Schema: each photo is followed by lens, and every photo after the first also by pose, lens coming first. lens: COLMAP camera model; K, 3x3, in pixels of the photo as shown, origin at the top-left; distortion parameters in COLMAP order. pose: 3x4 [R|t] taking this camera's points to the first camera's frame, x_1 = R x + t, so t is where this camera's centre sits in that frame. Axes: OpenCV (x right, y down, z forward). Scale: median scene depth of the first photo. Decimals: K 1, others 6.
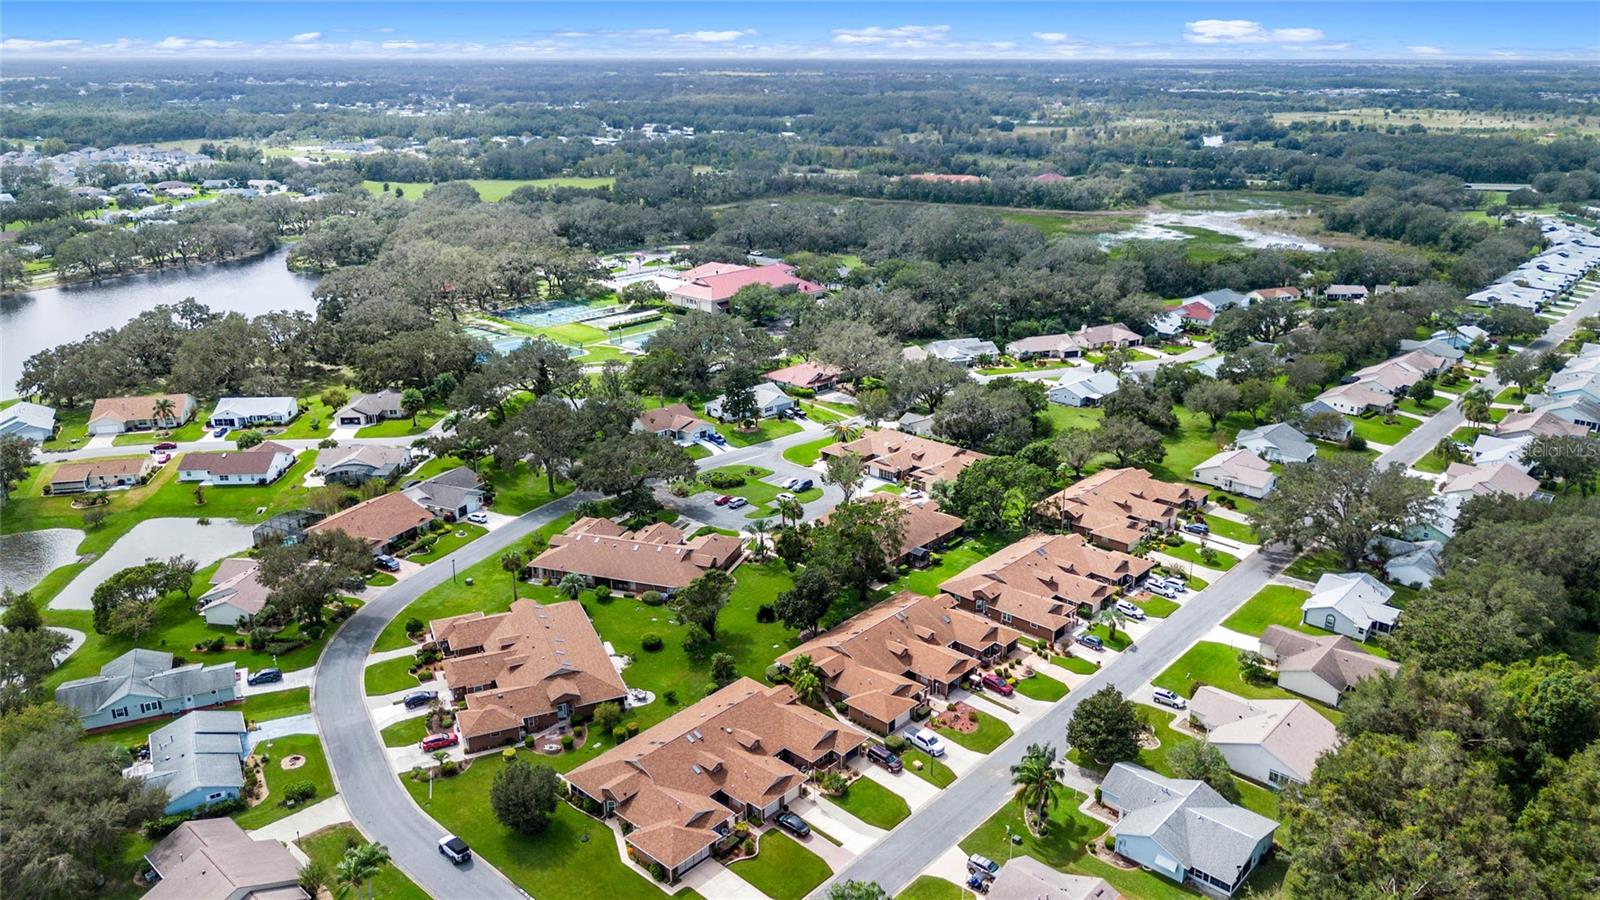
lens RADIAL K [[1149.5, 0, 806.4], [0, 1149.5, 456.8], [0, 0, 1]] dist [0.030784, -0.054844]
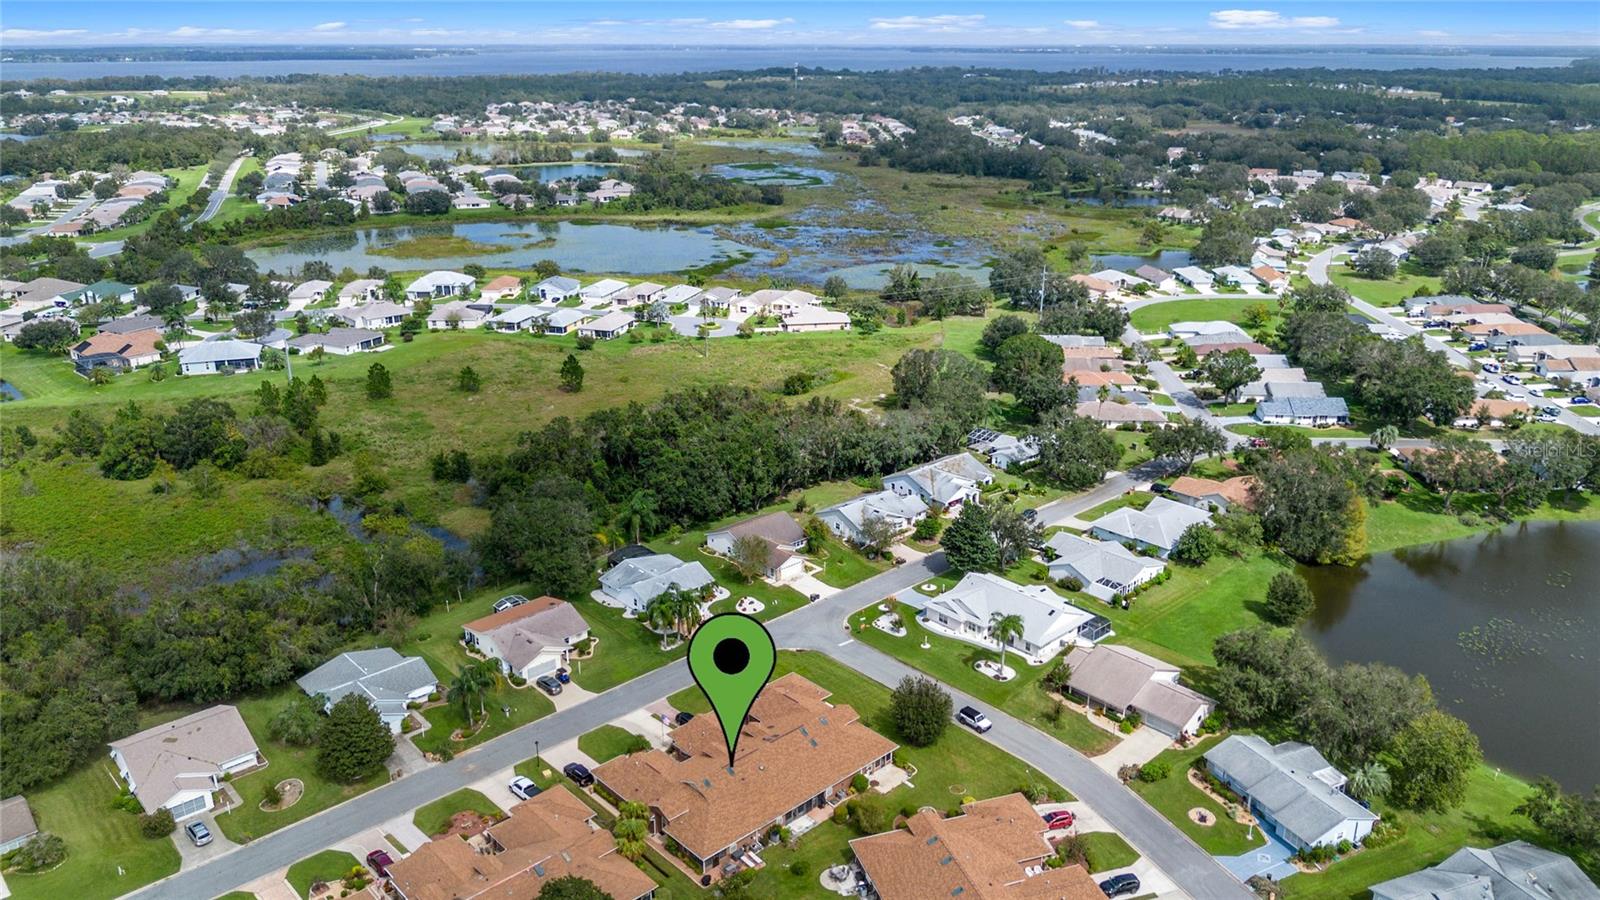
lens RADIAL K [[1149.5, 0, 812.5], [0, 1149.5, 476.6], [0, 0, 1]] dist [0.030784, -0.054844]
pose [[-0.996531, -0.032368, 0.076664, -0.176718], [0.024654, 0.765063, 0.643483, -0.495684], [-0.079481, 0.643141, -0.761611, 1.408844]]
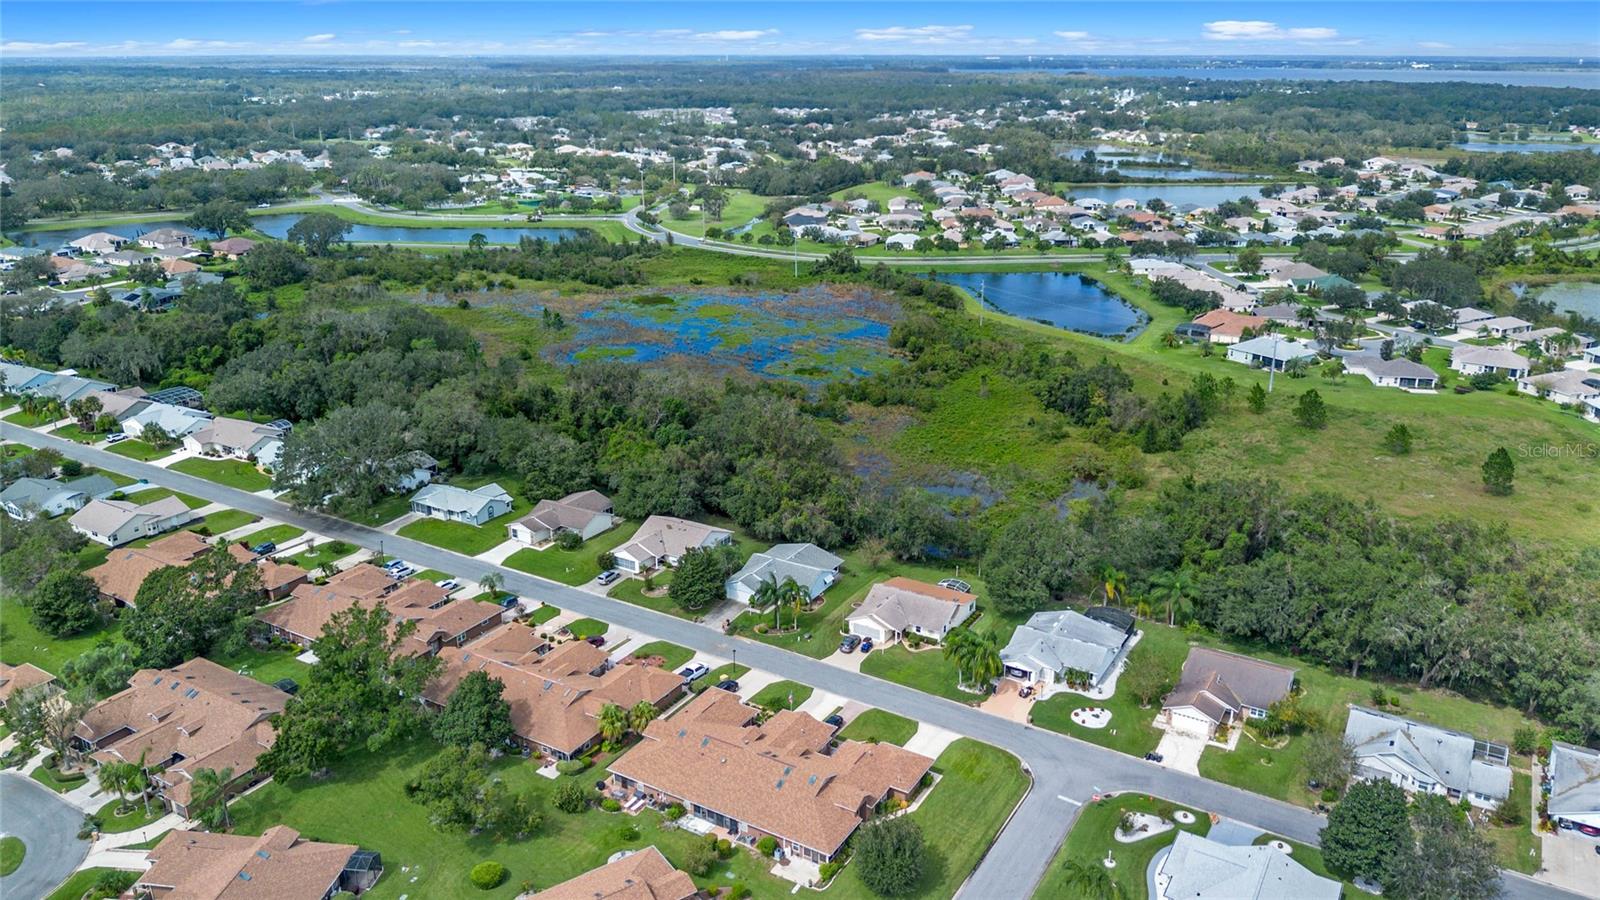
lens RADIAL K [[1149.5, 0, 797.3], [0, 1149.5, 458.6], [0, 0, 1]] dist [0.030784, -0.054844]
pose [[-0.186497, -0.328046, 0.926070, -0.804931], [0.326399, 0.868378, 0.373341, -0.287034], [-0.926651, 0.371895, -0.054876, 0.823387]]
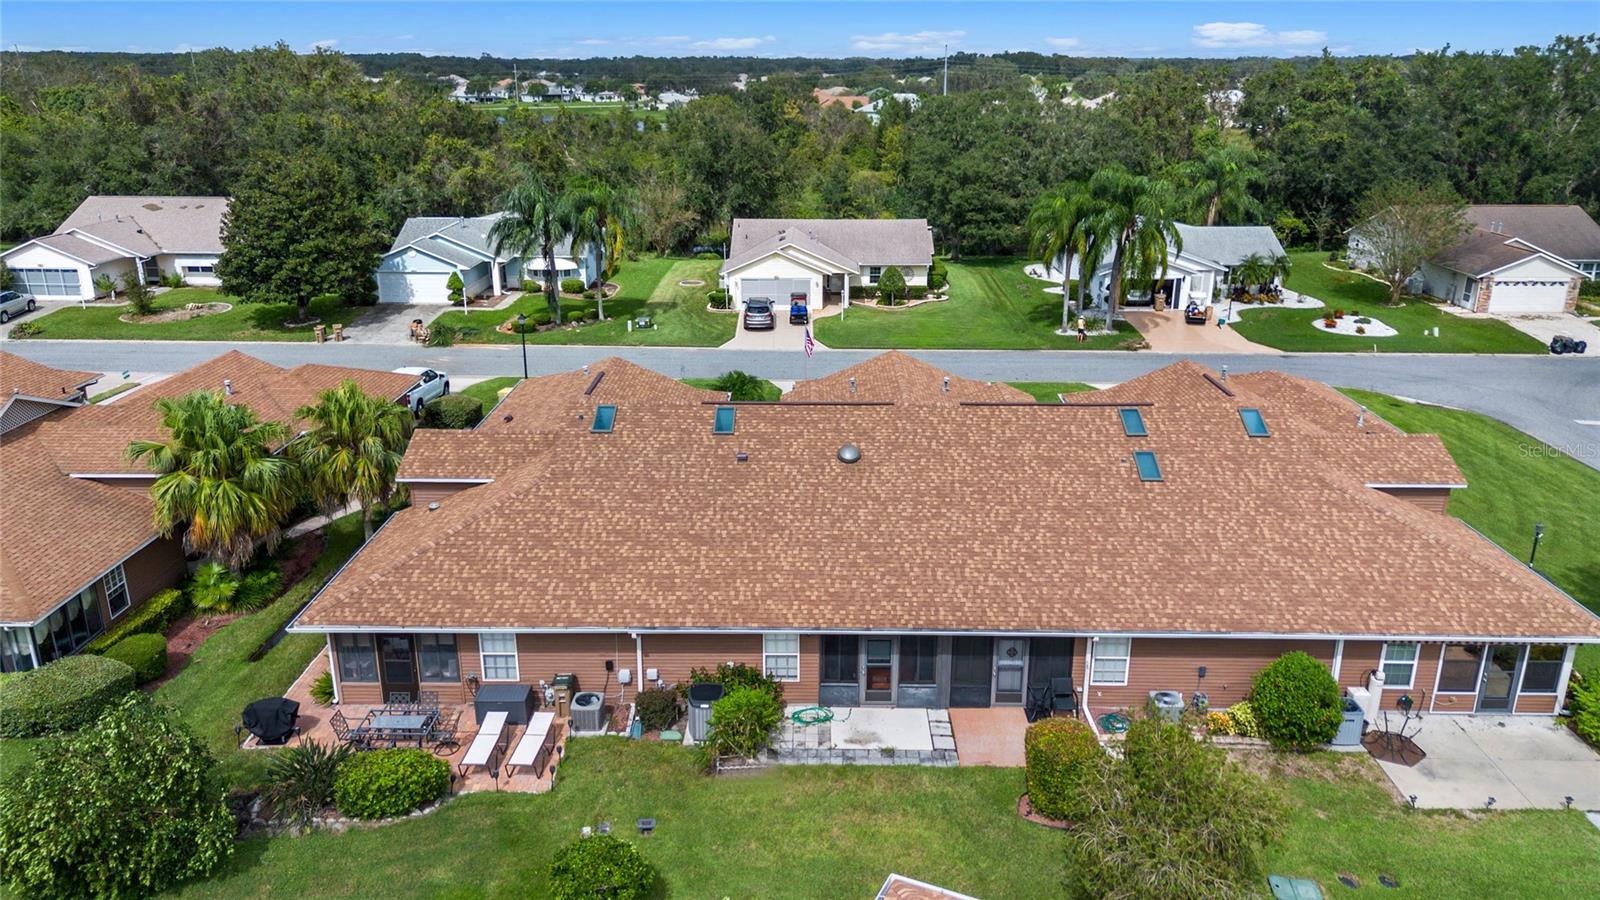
lens RADIAL K [[1149.5, 0, 807.1], [0, 1149.5, 444.8], [0, 0, 1]] dist [0.030784, -0.054844]
pose [[-0.660551, -0.241728, 0.710803, -0.216386], [0.242060, 0.827625, 0.506403, 0.102588], [-0.710690, 0.506562, -0.488175, 1.010192]]
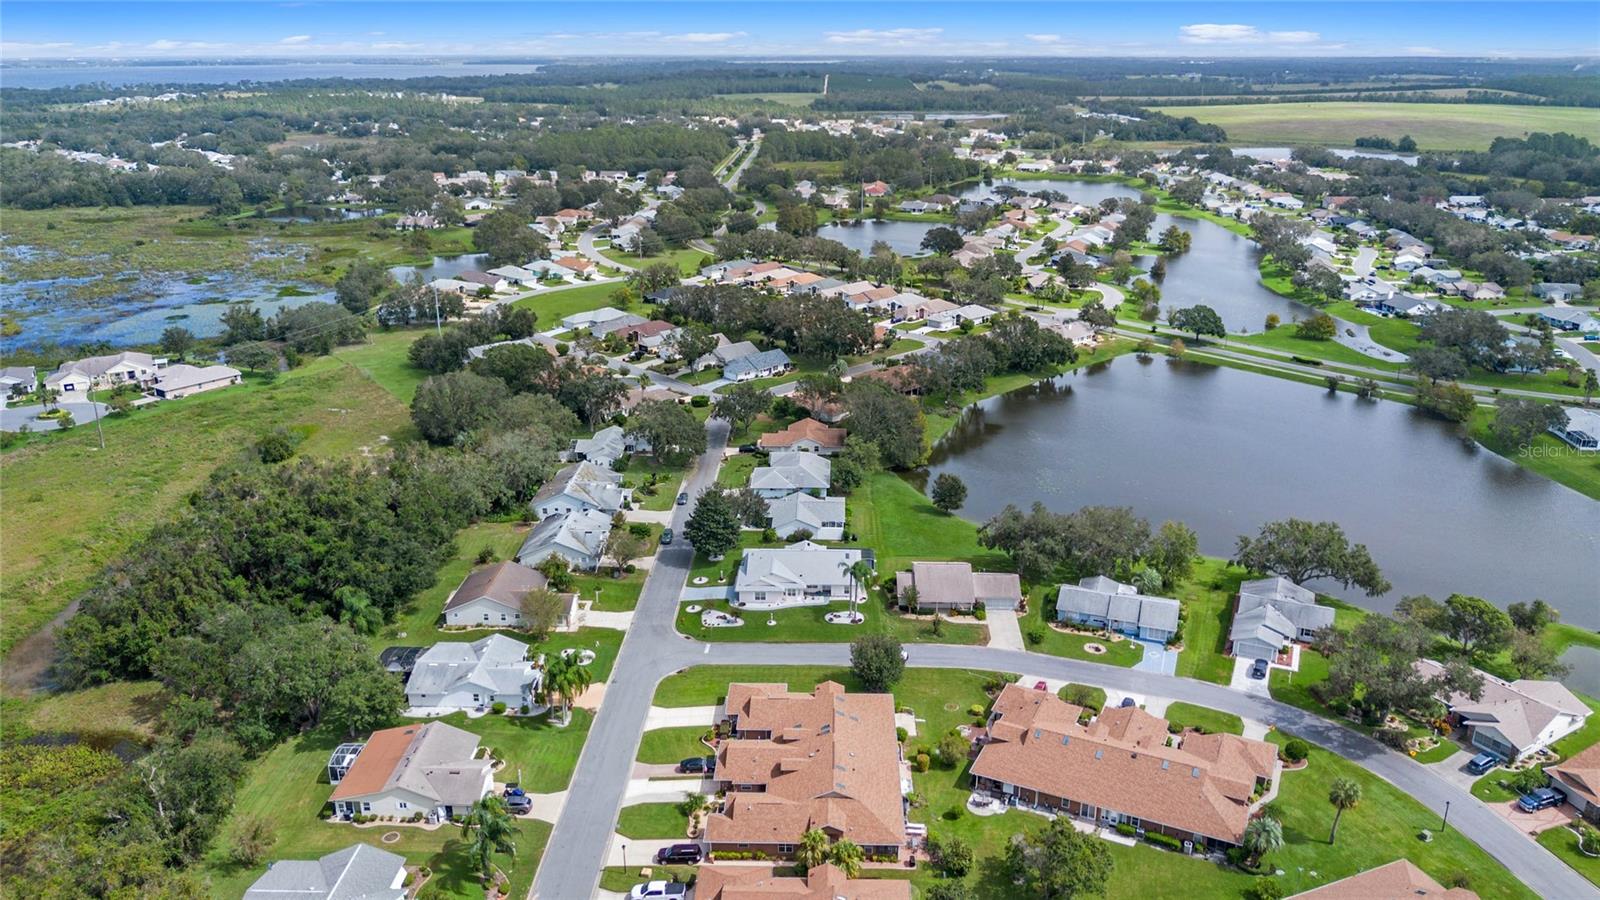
lens RADIAL K [[1149.5, 0, 811.9], [0, 1149.5, 451.0], [0, 0, 1]] dist [0.030784, -0.054844]
pose [[-0.758724, 0.212447, -0.615795, 0.418415], [-0.216480, 0.809364, 0.545954, -0.435706], [0.614389, 0.547536, -0.568094, 1.252001]]
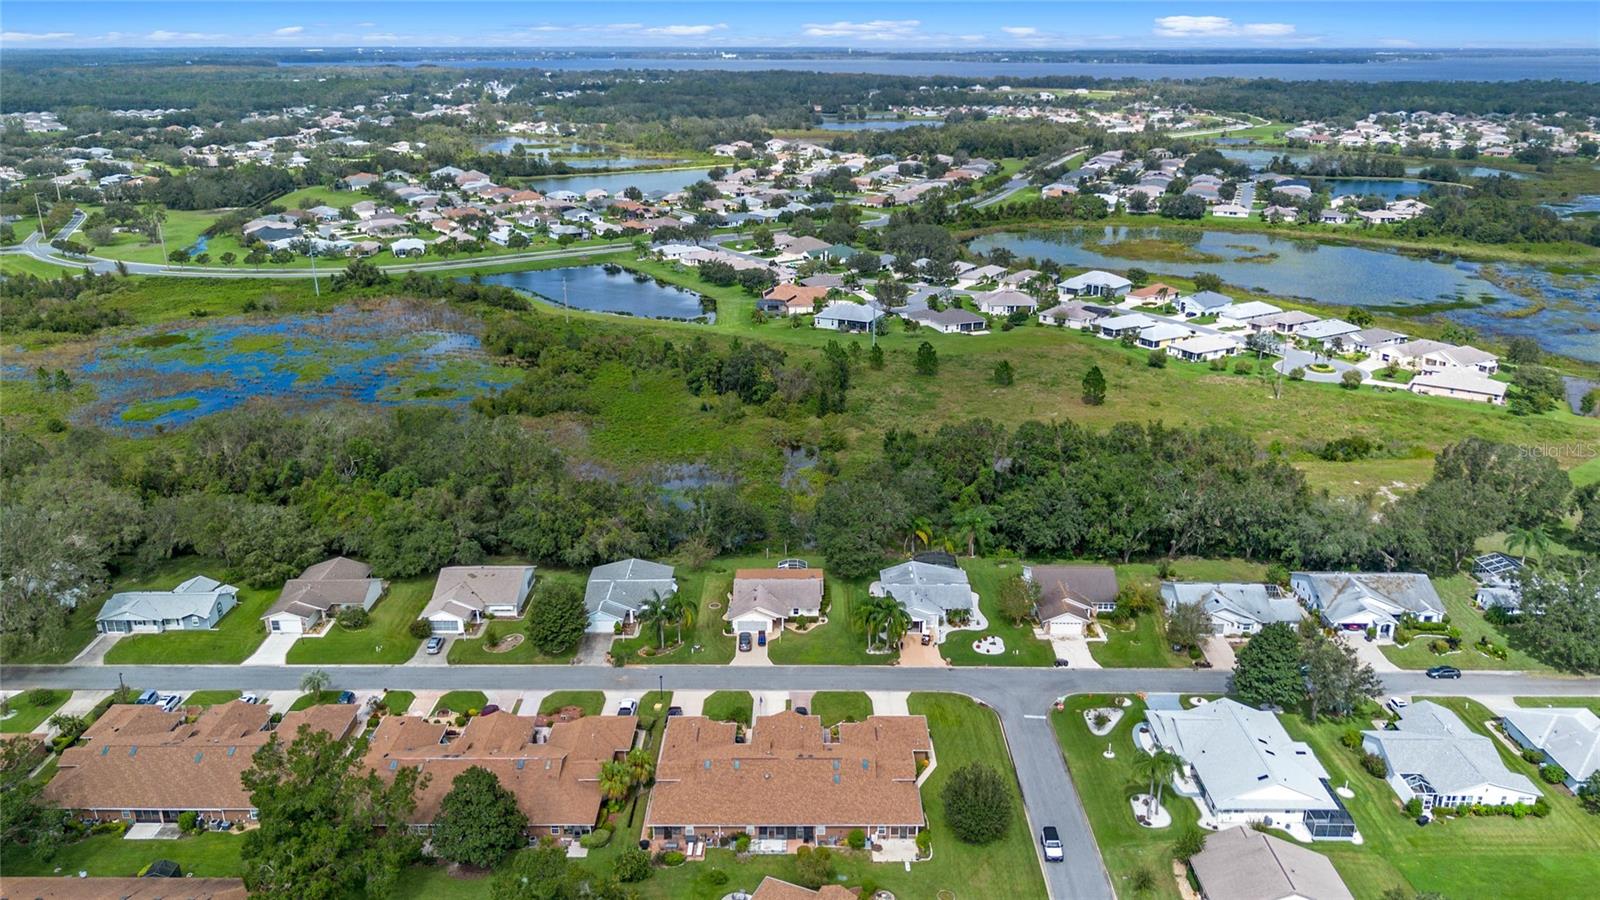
lens RADIAL K [[1149.5, 0, 802.4], [0, 1149.5, 470.6], [0, 0, 1]] dist [0.030784, -0.054844]
pose [[-0.666215, -0.260200, 0.698895, -0.621653], [0.247194, 0.807130, 0.536132, -0.410954], [-0.703600, 0.529941, -0.473402, 1.167979]]
